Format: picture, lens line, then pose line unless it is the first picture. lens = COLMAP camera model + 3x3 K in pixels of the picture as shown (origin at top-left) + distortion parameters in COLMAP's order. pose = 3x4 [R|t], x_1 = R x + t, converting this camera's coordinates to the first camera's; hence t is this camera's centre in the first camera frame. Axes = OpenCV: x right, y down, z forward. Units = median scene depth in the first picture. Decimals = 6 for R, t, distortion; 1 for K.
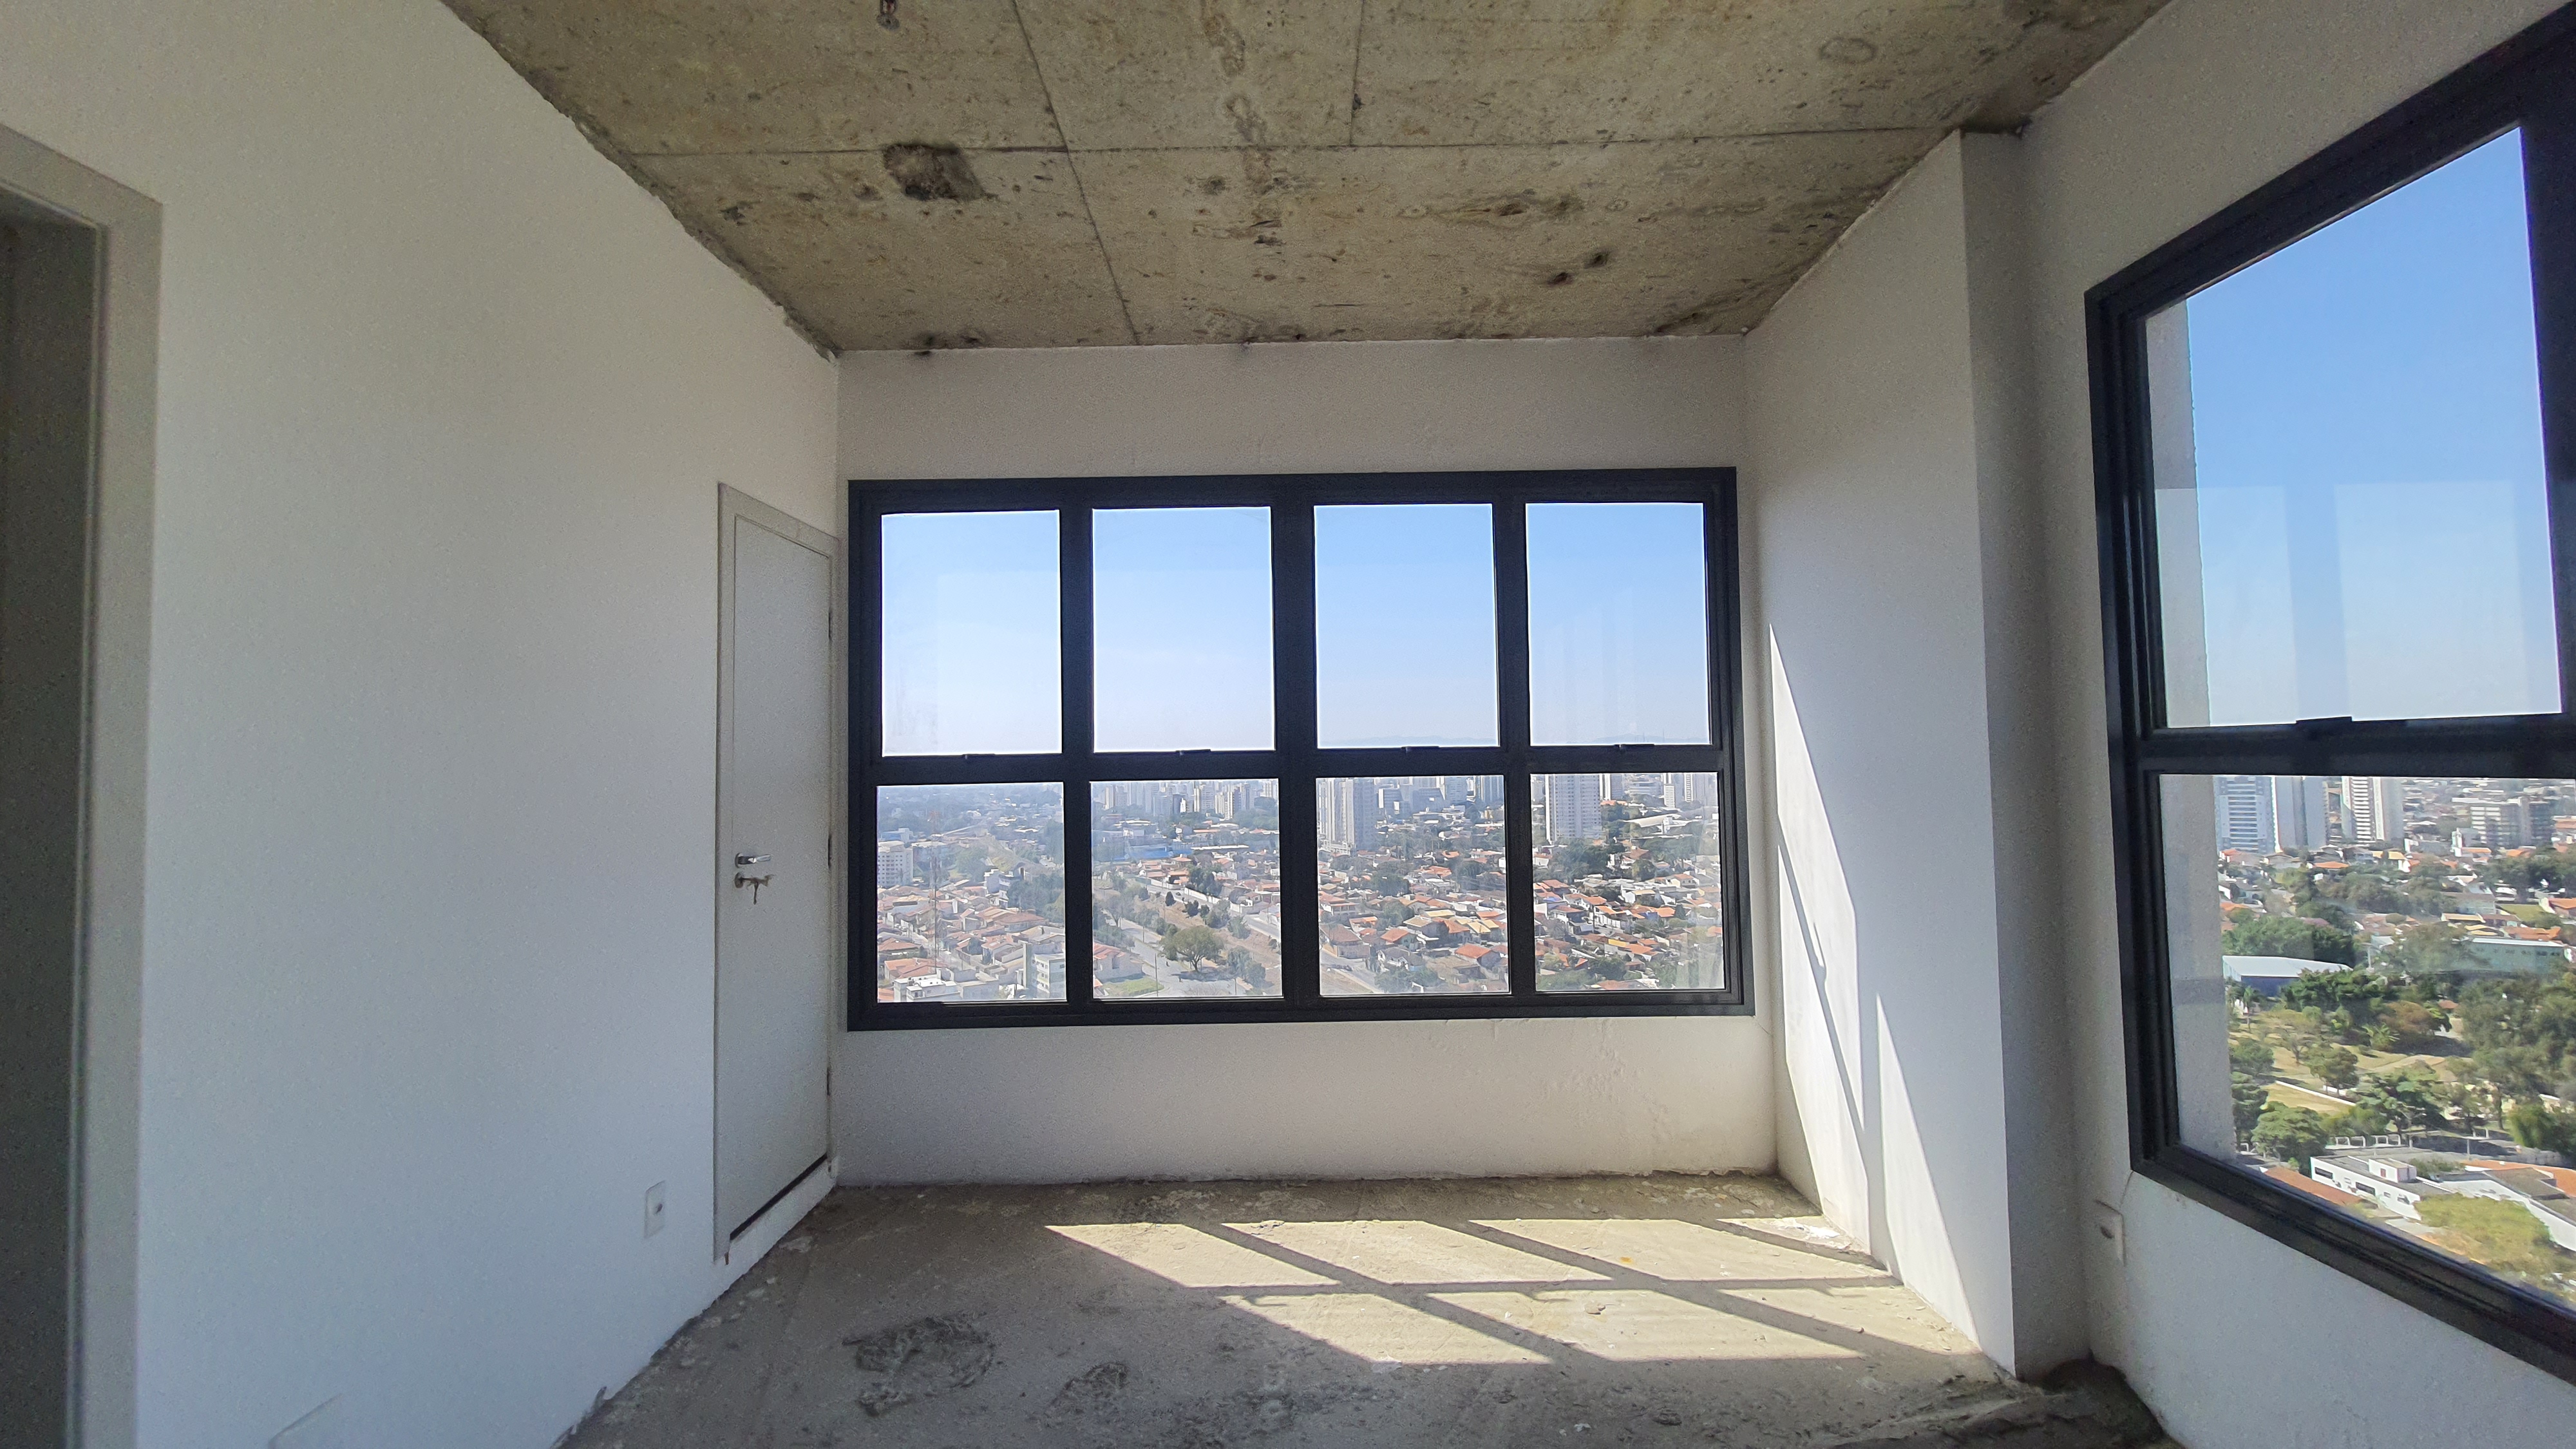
lens RADIAL K [[1022.0, 0, 1291.6], [0, 1022.0, 711.4], [0, 0, 1]] dist [-0.000231, -0.001084]
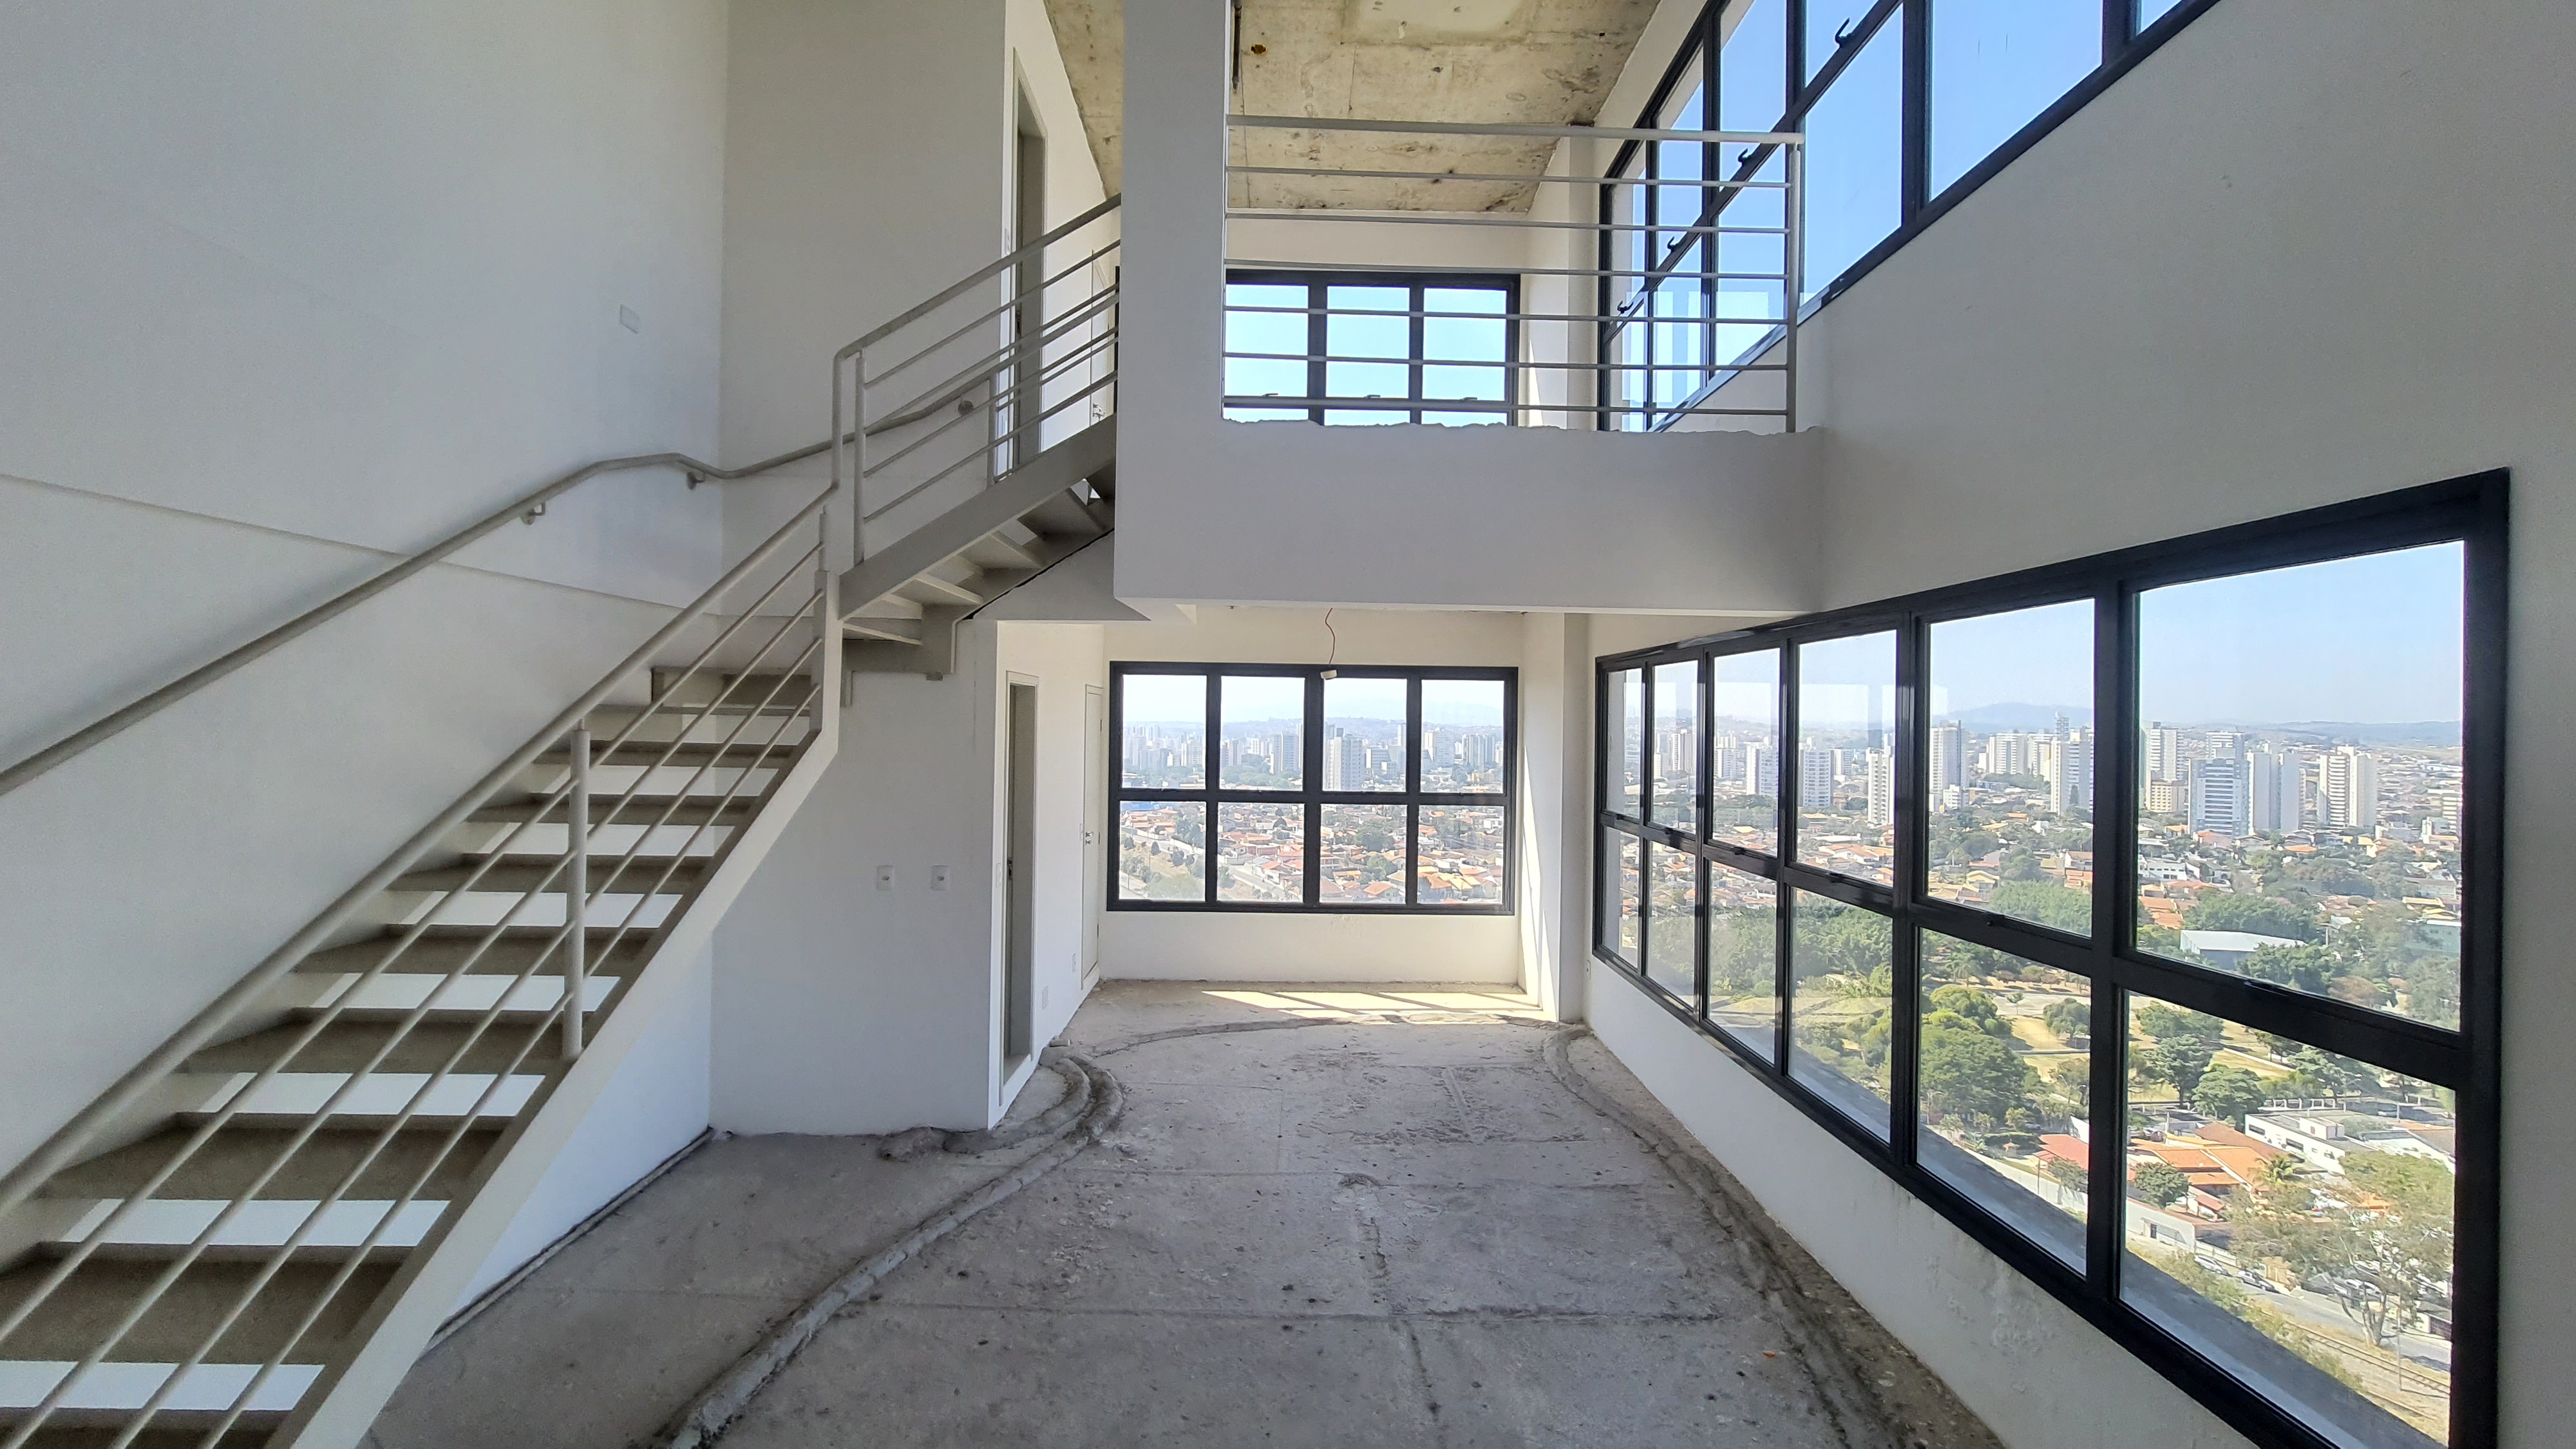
lens RADIAL K [[1022.0, 0, 1295.1], [0, 1022.0, 741.1], [0, 0, 1]] dist [-0.000231, -0.001084]
pose [[0.999482, 0.029885, 0.011954, -0.066071], [-0.030680, 0.996858, 0.073033, -0.239511], [-0.009733, -0.073362, 0.997258, -1.240532]]
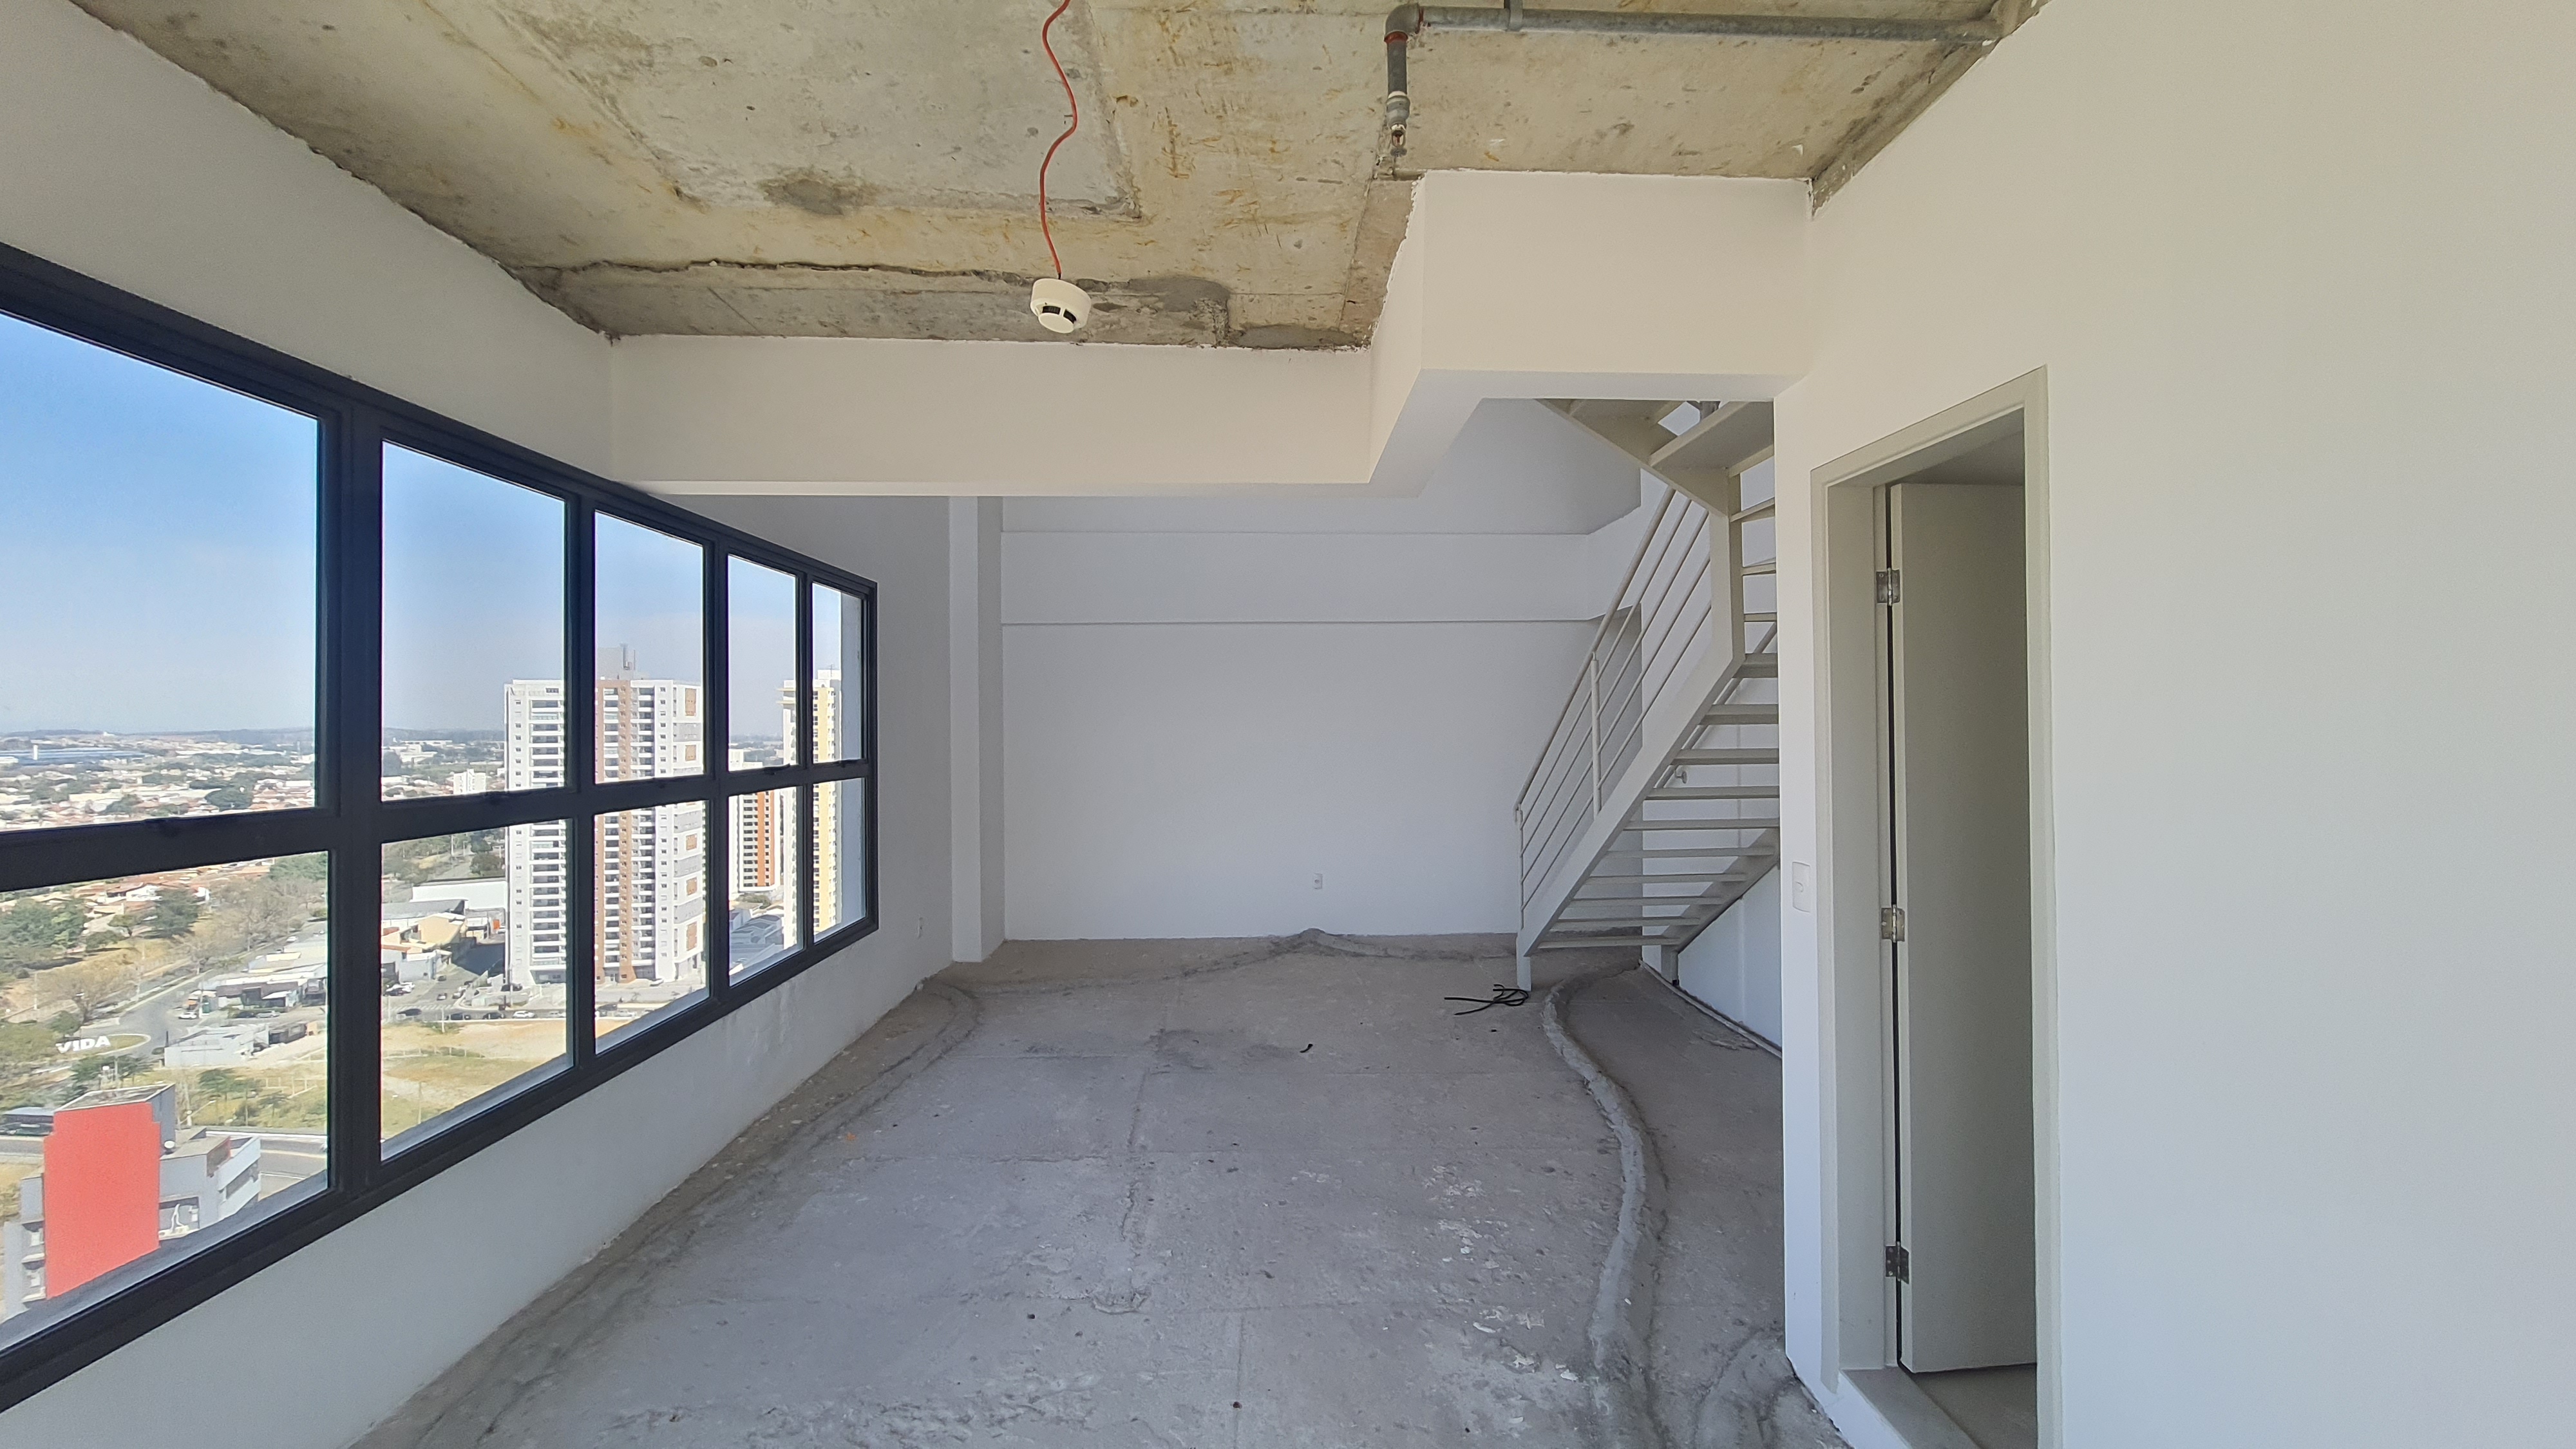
lens RADIAL K [[1022.0, 0, 1300.6], [0, 1022.0, 722.2], [0, 0, 1]] dist [-0.000231, -0.001084]
pose [[-0.998451, 0.020728, -0.051634, -0.069992], [0.023831, 0.997901, -0.060220, -0.014655], [0.050278, -0.061357, -0.996849, 0.903305]]
